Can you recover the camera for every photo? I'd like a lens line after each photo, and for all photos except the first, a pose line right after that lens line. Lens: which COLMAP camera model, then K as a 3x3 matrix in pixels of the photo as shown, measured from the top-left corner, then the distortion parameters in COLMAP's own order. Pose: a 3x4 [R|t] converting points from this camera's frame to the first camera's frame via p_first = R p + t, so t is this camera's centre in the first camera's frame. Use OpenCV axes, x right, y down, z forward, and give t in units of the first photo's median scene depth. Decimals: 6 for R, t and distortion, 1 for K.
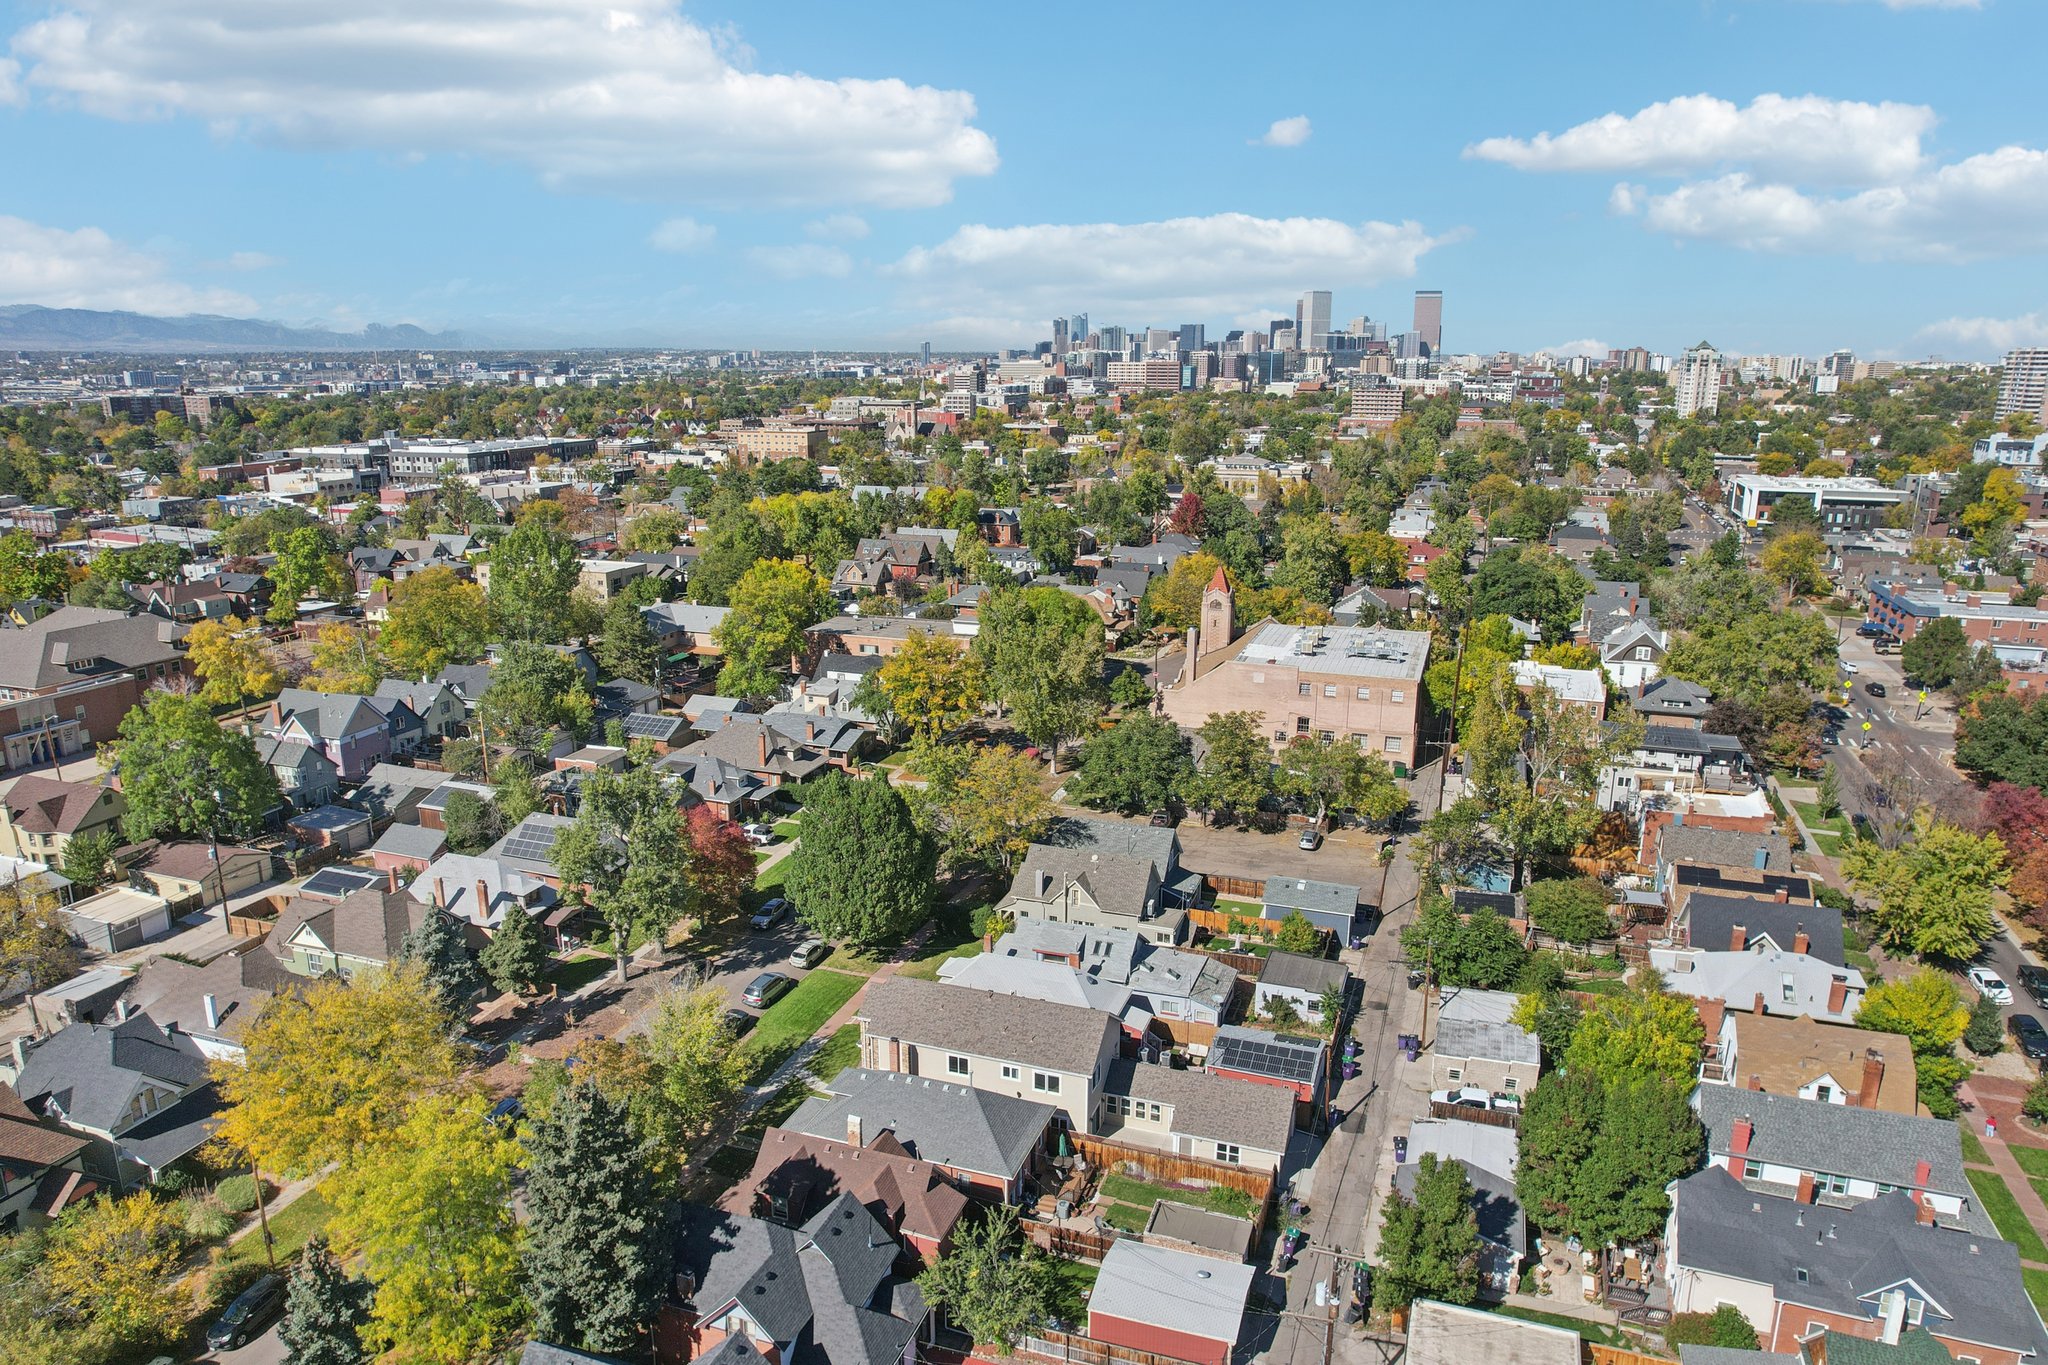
lens RADIAL K [[1313.1, 0, 1024.0], [0, 1313.1, 682.5], [0, 0, 1]] dist [-0.074912, 0.067469]
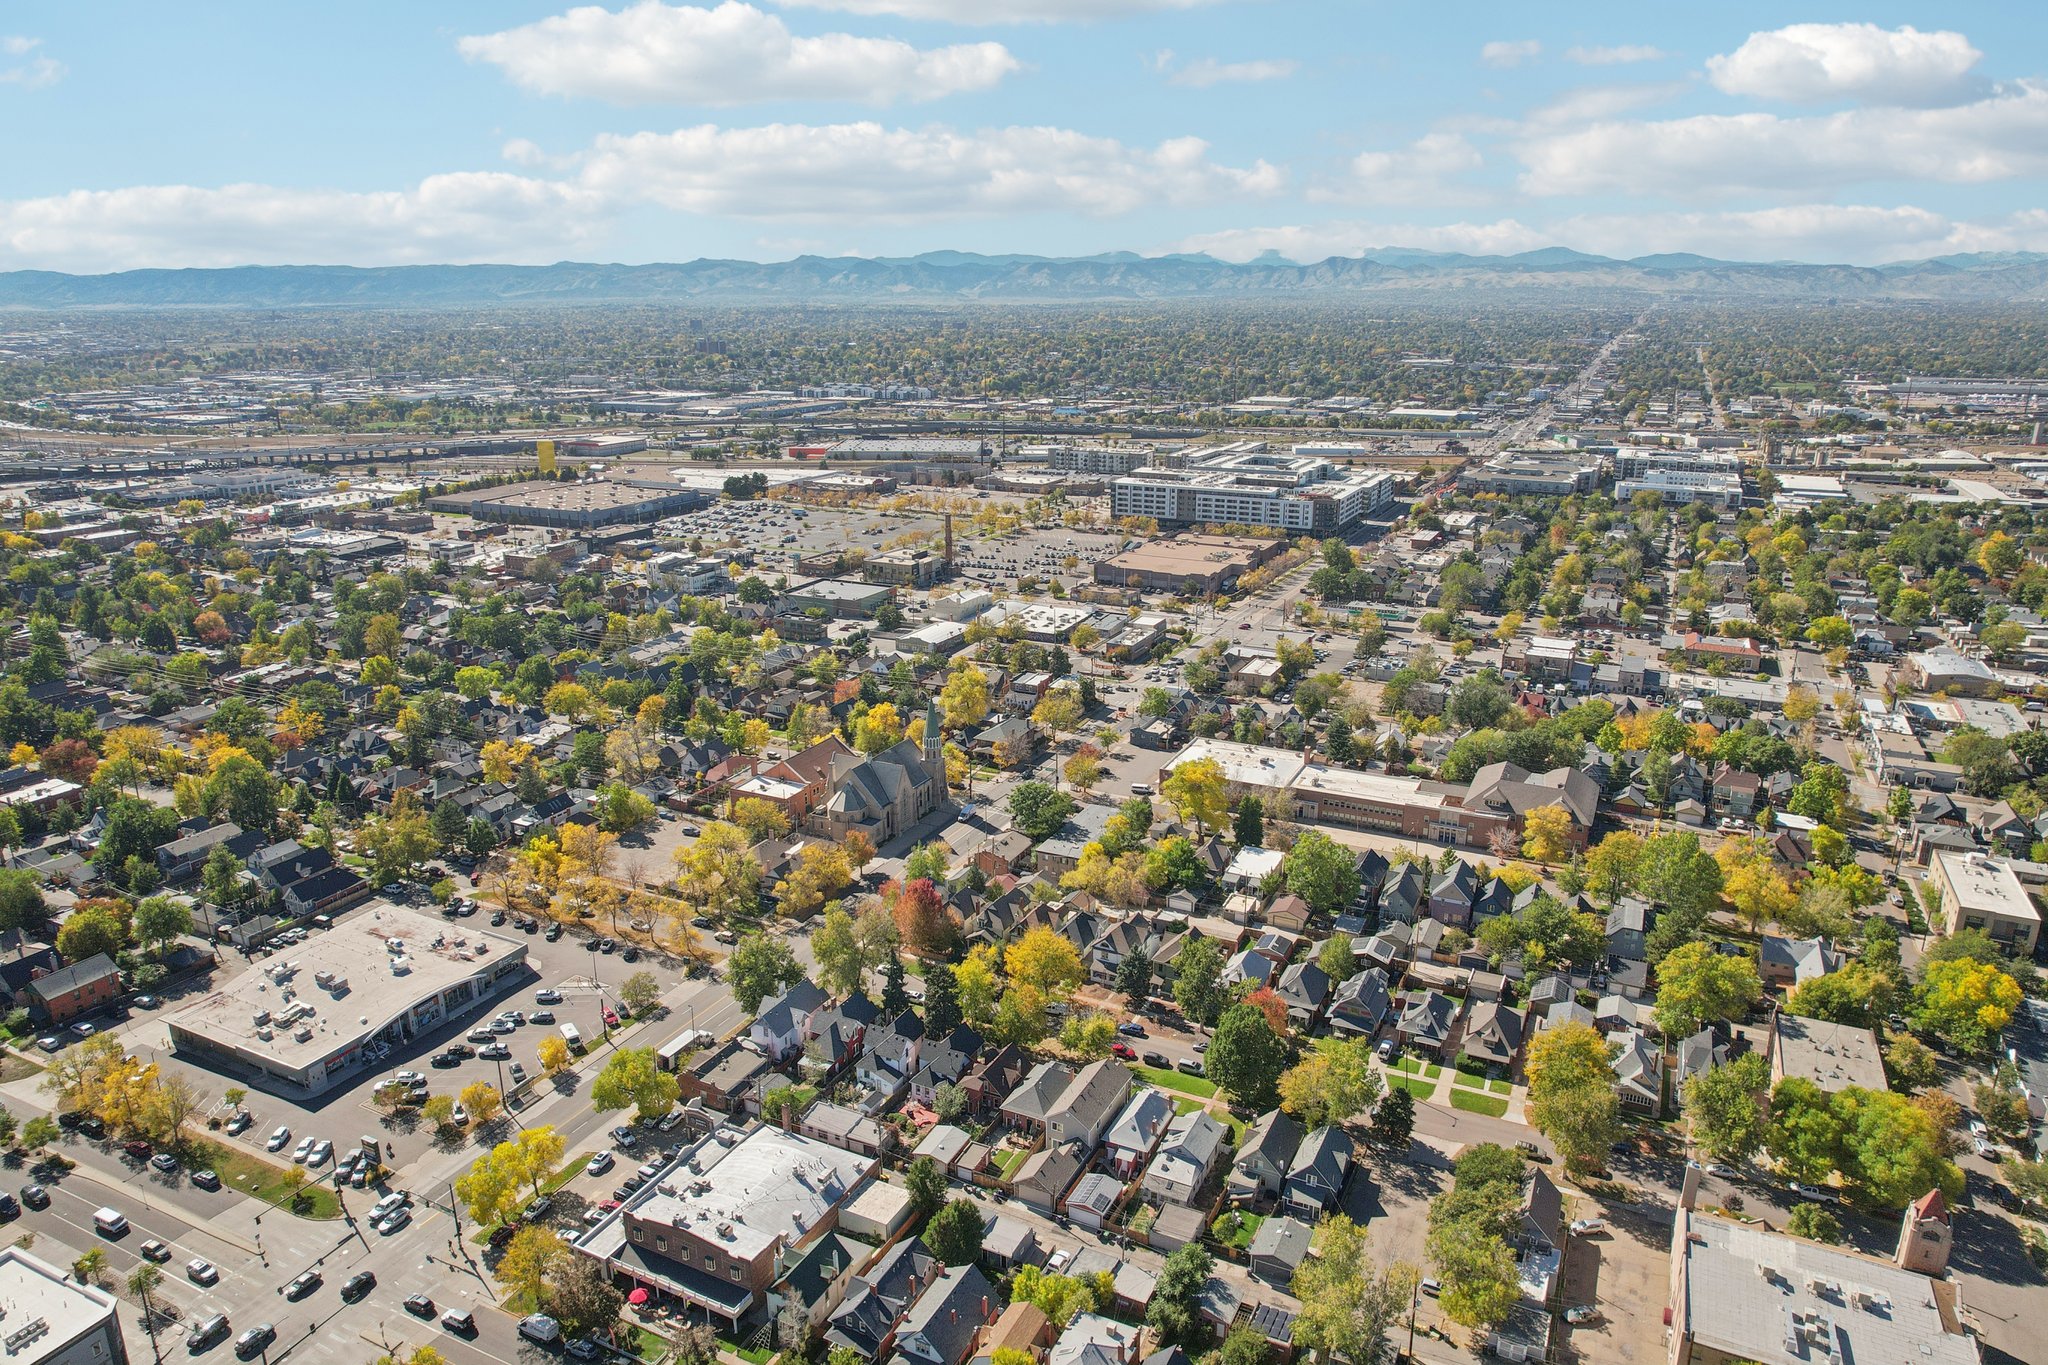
lens RADIAL K [[1313.6, 0, 1026.3], [0, 1313.6, 686.0], [0, 0, 1]] dist [-0.061983, 0.046939]
pose [[-0.118525, 0.283248, -0.951694, 1.545038], [-0.241499, 0.921448, 0.304322, -0.843273], [0.963136, 0.265903, -0.040810, 0.616858]]
